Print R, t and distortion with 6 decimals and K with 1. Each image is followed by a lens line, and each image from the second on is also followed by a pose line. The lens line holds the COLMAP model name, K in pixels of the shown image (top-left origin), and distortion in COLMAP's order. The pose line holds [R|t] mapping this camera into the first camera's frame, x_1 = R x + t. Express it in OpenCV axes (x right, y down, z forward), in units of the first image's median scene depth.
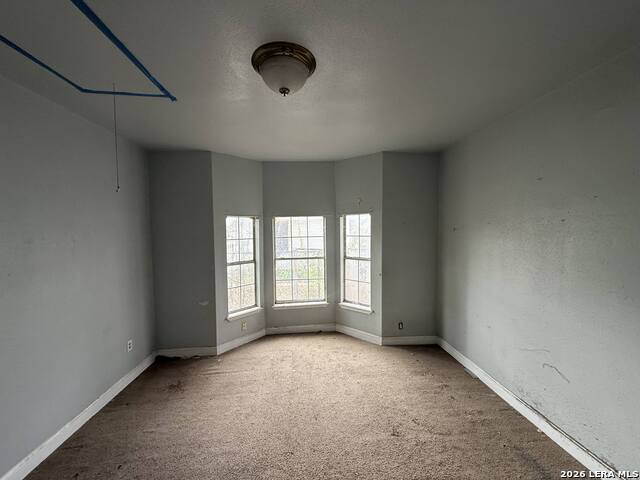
lens RADIAL K [[253.0, 0, 318.8], [0, 253.0, 240.2], [0, 0, 1]] dist [0.003734, -0.000031]
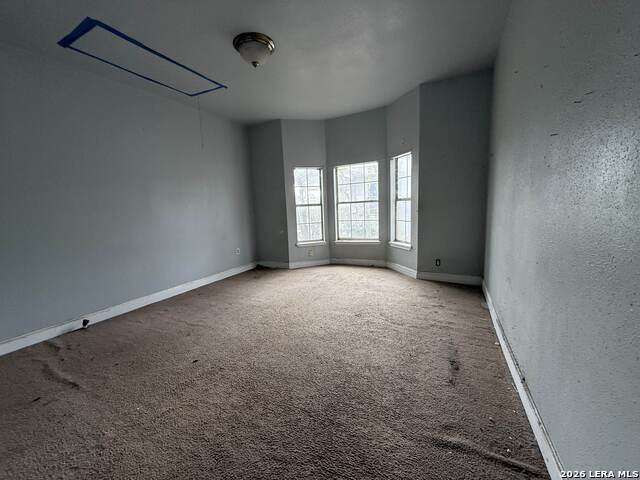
lens RADIAL K [[253.0, 0, 318.0], [0, 253.0, 239.2], [0, 0, 1]] dist [0.003734, -0.000031]
pose [[0.853715, 0.044870, -0.518804, 0.428181], [0.015529, 0.993644, 0.111491, 0.125158], [0.520509, -0.103238, 0.847592, -0.090453]]
